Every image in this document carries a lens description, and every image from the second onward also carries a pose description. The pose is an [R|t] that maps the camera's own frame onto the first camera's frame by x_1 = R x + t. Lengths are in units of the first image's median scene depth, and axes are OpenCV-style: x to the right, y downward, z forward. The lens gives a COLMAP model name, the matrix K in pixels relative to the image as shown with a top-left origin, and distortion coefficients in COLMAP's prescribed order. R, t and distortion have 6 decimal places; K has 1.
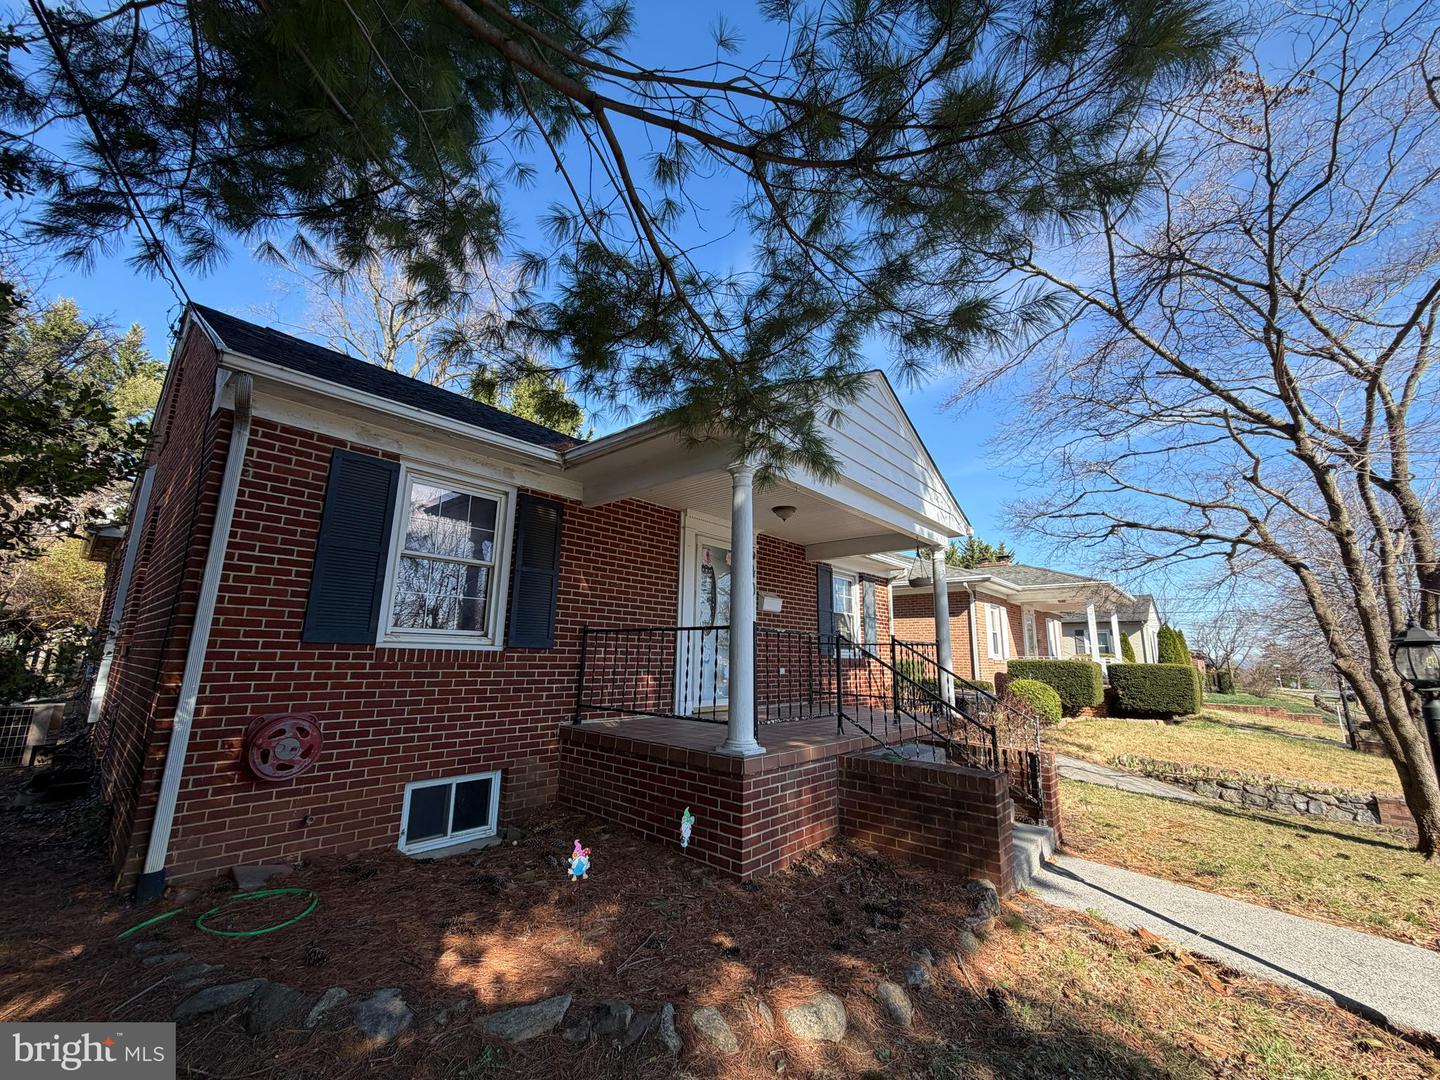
lens RADIAL K [[573.9, 0, 717.5], [0, 573.9, 539.3], [0, 0, 1]] dist [0.000736, 0.000029]
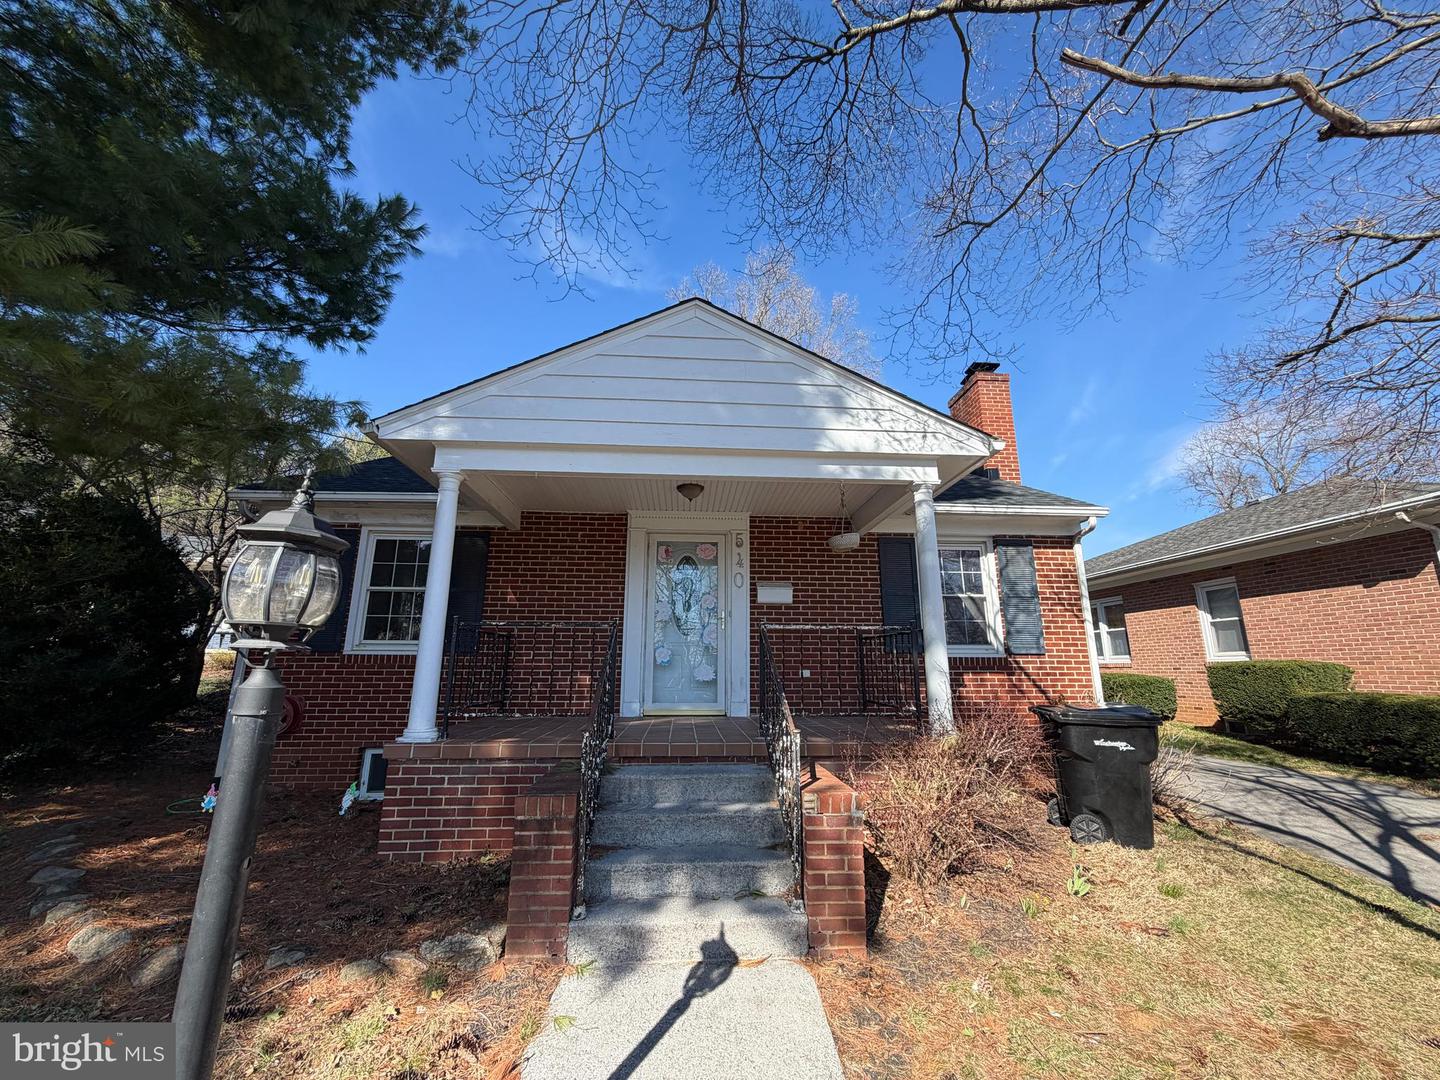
lens RADIAL K [[573.9, 0, 717.5], [0, 573.9, 539.3], [0, 0, 1]] dist [0.000736, 0.000029]
pose [[0.706459, -0.172929, -0.686302, 0.640036], [0.152602, 0.984100, -0.090882, 0.097513], [0.691106, -0.040527, 0.721616, 0.331010]]
